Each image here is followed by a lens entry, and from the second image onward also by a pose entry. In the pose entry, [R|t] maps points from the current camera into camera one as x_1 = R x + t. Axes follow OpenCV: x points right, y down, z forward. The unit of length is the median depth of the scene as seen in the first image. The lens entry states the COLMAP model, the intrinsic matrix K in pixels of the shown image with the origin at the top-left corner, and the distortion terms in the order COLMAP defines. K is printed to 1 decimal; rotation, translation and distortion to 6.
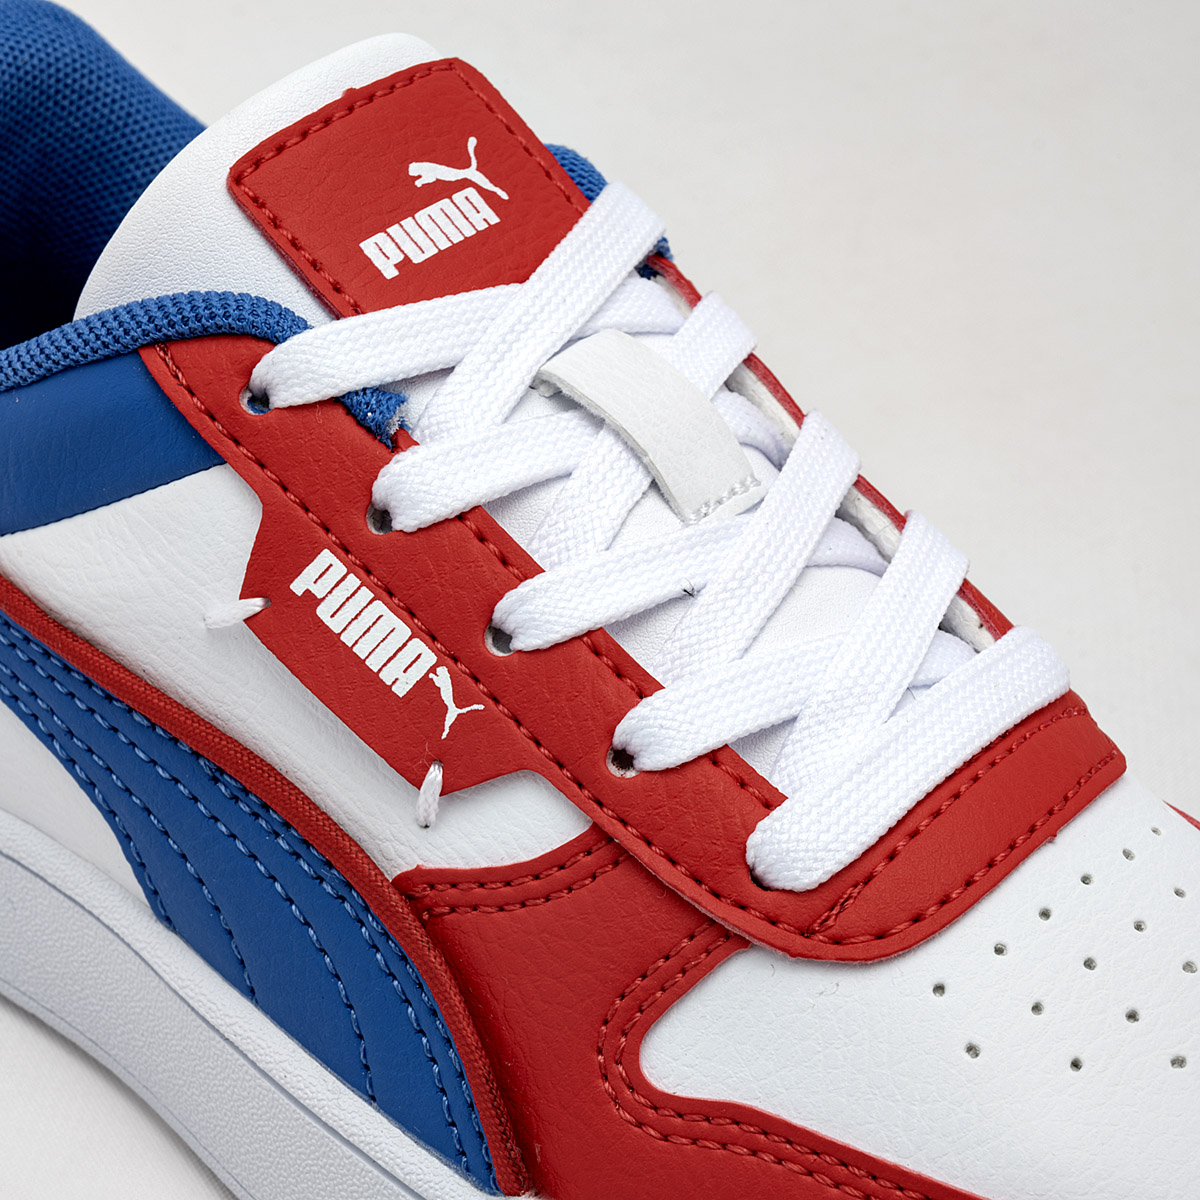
lens RADIAL K [[3658.6, 0, 507.0], [0, 3658.6, 768.9], [0, 0, 1]] dist [-0.035324, 0.000000]
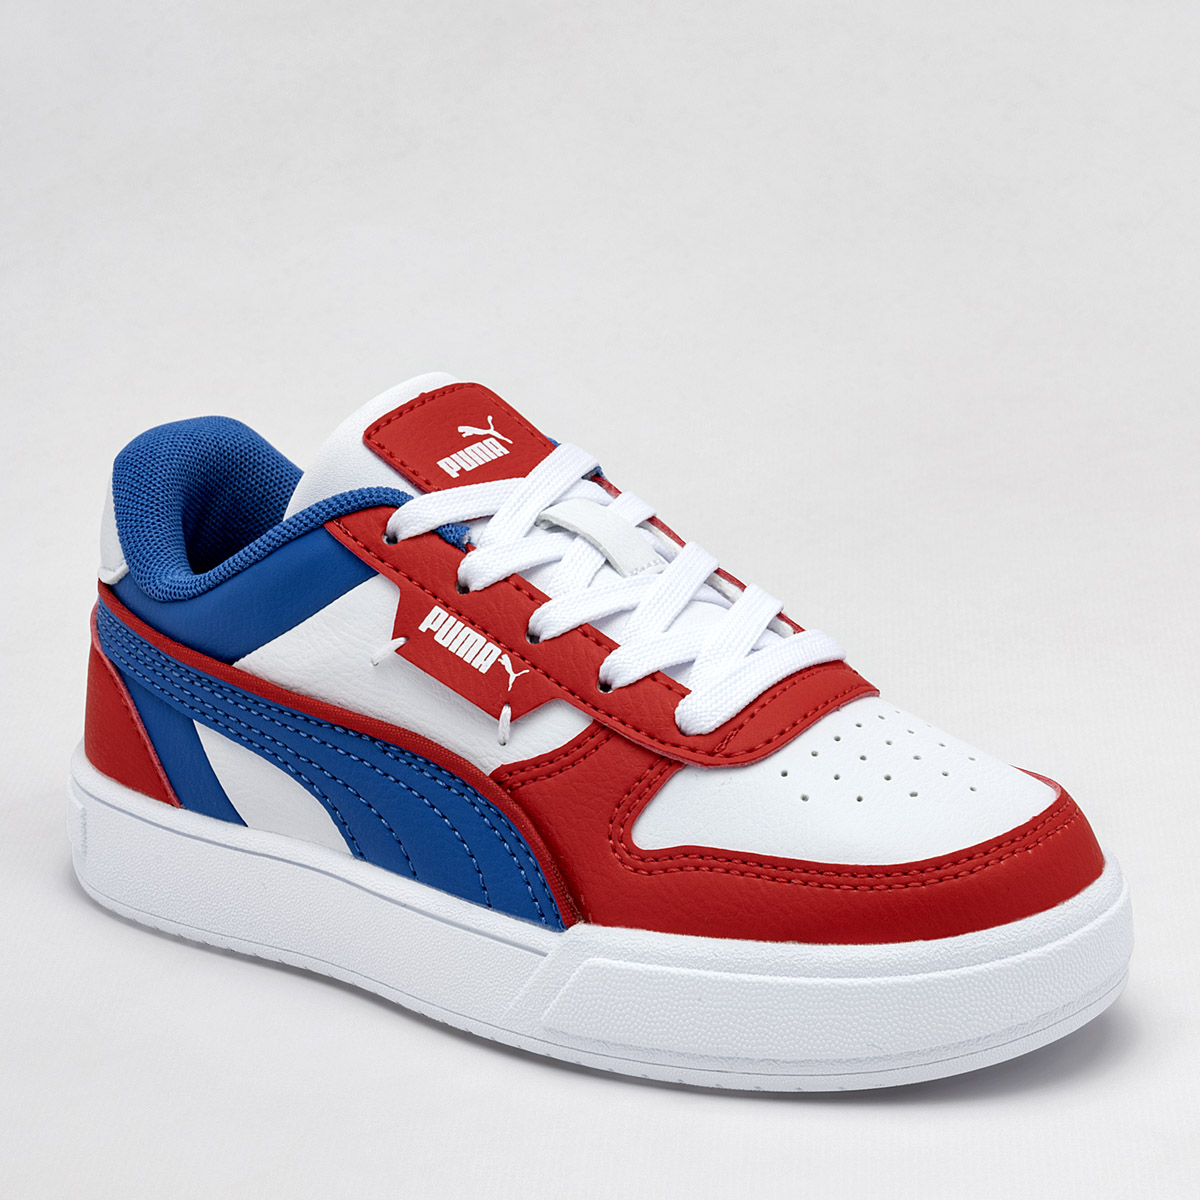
lens RADIAL K [[4889.0, 0, 603.3], [0, 4889.0, 596.1], [0, 0, 1]] dist [-0.355944, 0.000000]
pose [[0.994011, -0.095932, 0.052329, -0.093981], [0.107804, 0.939211, -0.325977, 0.752803], [-0.017876, 0.329666, 0.943928, -1.351407]]
